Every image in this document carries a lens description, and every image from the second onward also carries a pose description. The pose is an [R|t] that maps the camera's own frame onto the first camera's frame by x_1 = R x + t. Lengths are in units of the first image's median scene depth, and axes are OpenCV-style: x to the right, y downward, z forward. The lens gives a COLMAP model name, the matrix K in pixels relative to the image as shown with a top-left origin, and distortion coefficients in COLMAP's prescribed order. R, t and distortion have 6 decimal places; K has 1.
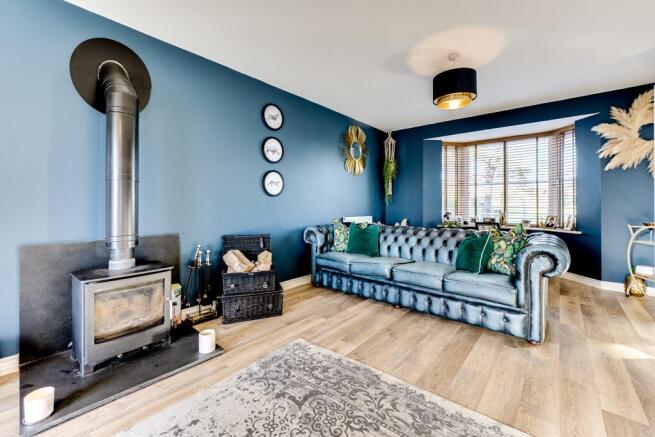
lens RADIAL K [[269.7, 0, 339.9], [0, 269.7, 204.3], [0, 0, 1]] dist [-0.016099, 0.003256]
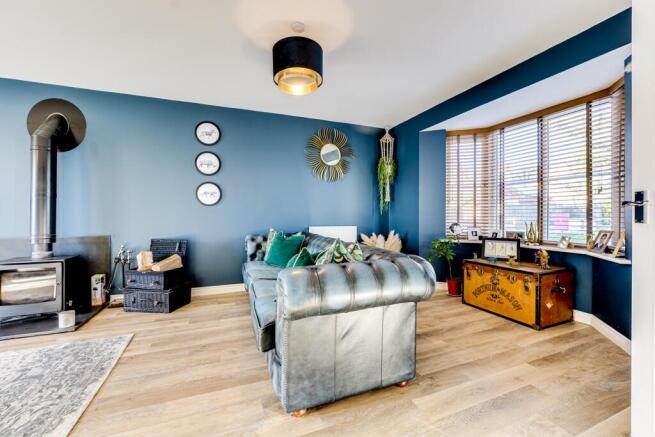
lens RADIAL K [[269.7, 0, 328.4], [0, 269.7, 213.3], [0, 0, 1]] dist [-0.016099, 0.003256]
pose [[0.884190, -0.004216, -0.467108, 0.863913], [0.002382, 0.999987, -0.004517, 0.008796], [0.467121, 0.002882, 0.884189, 0.325266]]
